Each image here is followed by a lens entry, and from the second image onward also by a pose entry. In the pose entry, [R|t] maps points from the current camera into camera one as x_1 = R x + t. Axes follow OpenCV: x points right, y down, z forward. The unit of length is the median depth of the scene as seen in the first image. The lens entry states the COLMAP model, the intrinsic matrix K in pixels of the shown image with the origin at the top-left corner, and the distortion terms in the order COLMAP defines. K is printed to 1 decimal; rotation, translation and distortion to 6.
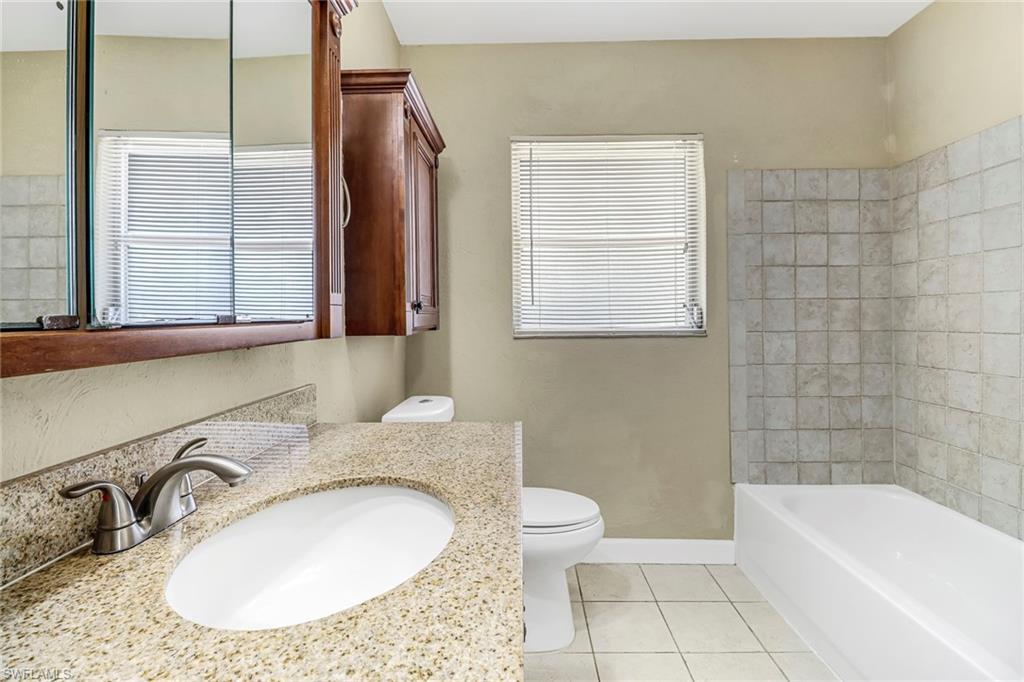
lens RADIAL K [[480.1, 0, 506.8], [0, 480.1, 322.4], [0, 0, 1]] dist [-0.002470, -0.012531]
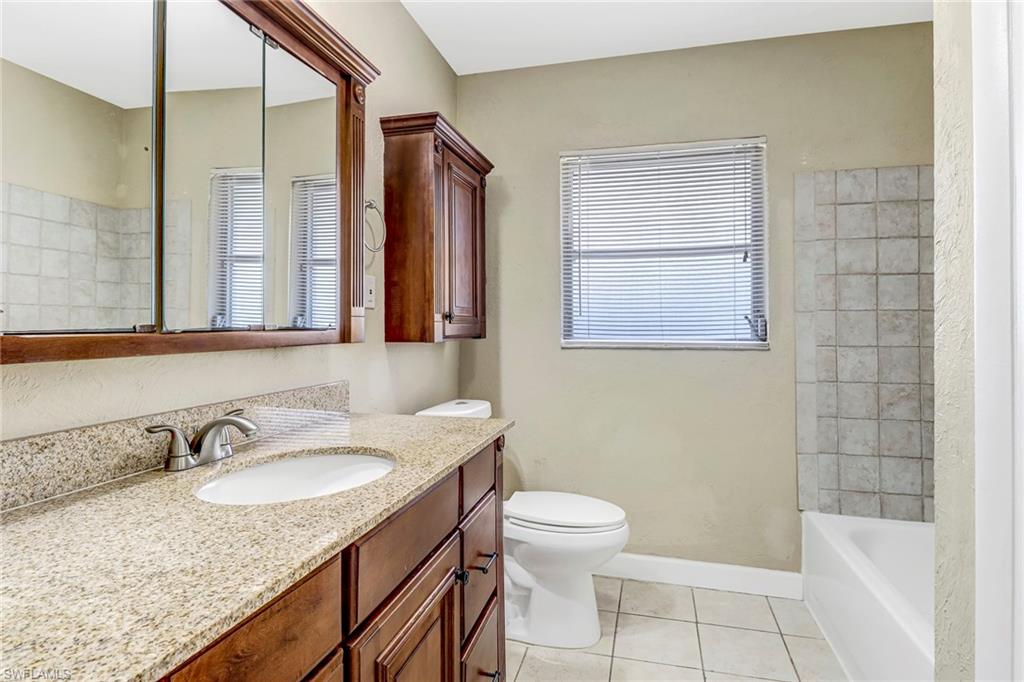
lens RADIAL K [[525.2, 0, 512.1], [0, 525.2, 321.4], [0, 0, 1]] dist [-0.011654, -0.000215]
pose [[0.977454, 0.008715, -0.210968, 0.164398], [-0.013022, 0.999734, -0.019034, -0.001345], [0.210746, 0.021352, 0.977308, -0.126071]]
